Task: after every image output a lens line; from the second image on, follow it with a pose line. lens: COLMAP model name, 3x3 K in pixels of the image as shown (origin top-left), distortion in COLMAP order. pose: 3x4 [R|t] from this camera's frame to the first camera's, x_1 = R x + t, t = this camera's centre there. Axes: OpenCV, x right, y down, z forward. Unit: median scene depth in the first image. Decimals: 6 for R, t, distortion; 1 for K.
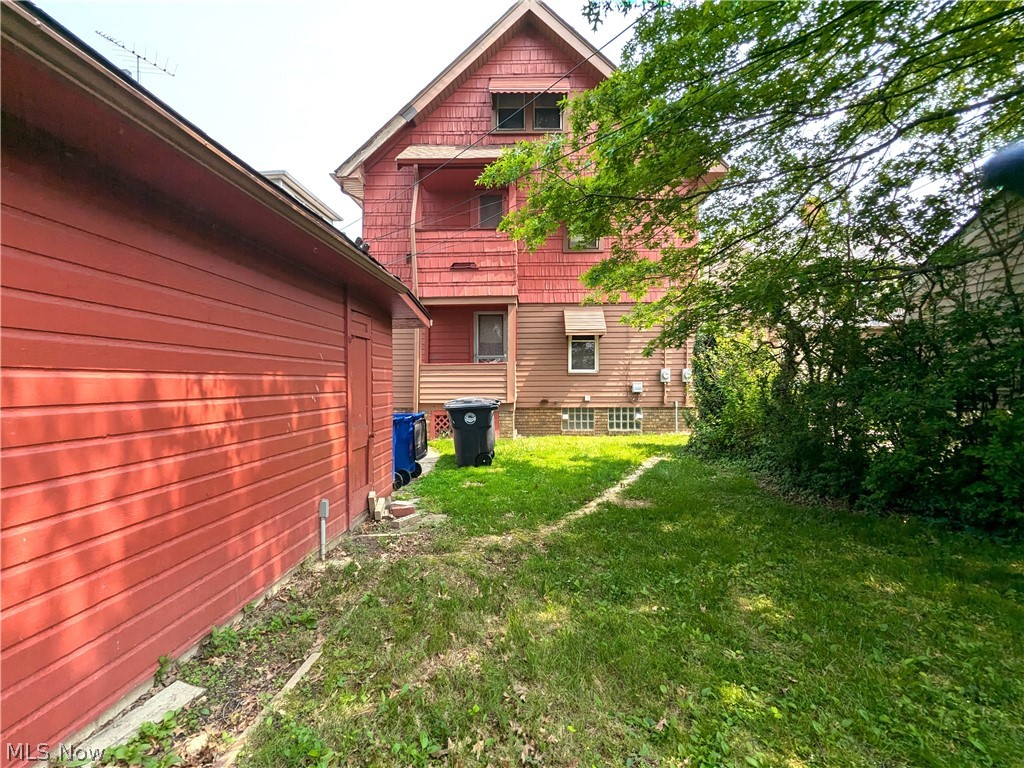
lens RADIAL K [[486.1, 0, 515.7], [0, 486.1, 386.2], [0, 0, 1]] dist [-0.002539, 0.000284]
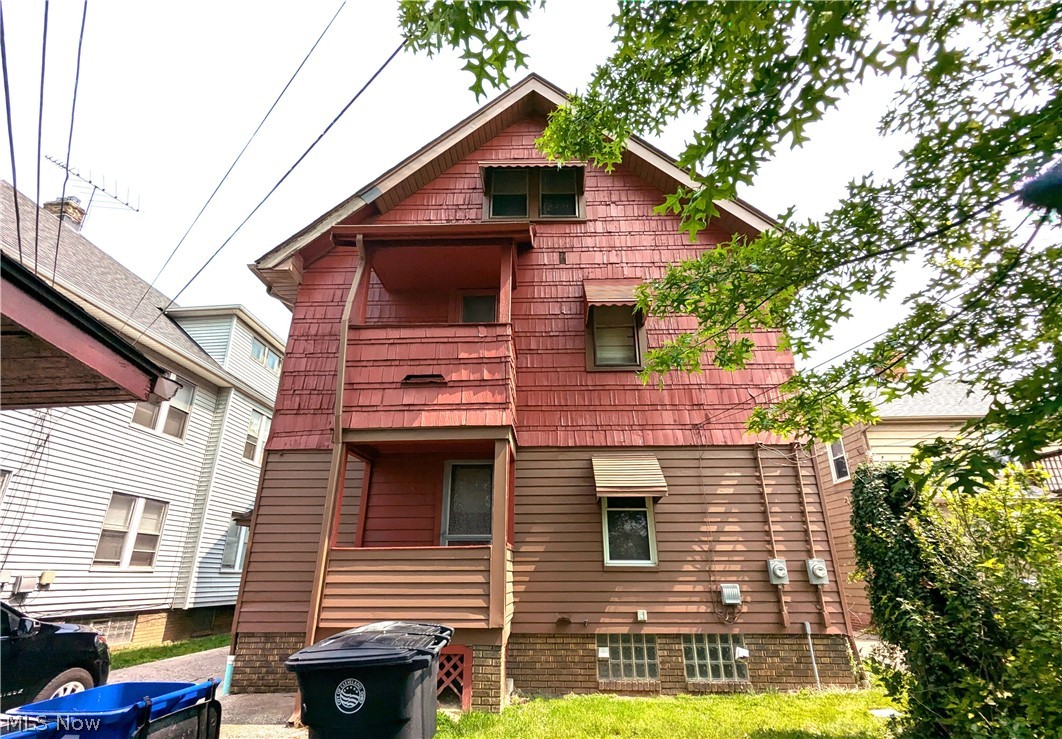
lens RADIAL K [[531.4, 0, 520.0], [0, 531.4, 377.7], [0, 0, 1]] dist [0.002392, 0.000001]
pose [[0.999519, -0.008338, -0.029861, 0.030030], [-0.003025, 0.932335, -0.361583, -0.007934], [0.030855, 0.361499, 0.931862, 0.338711]]
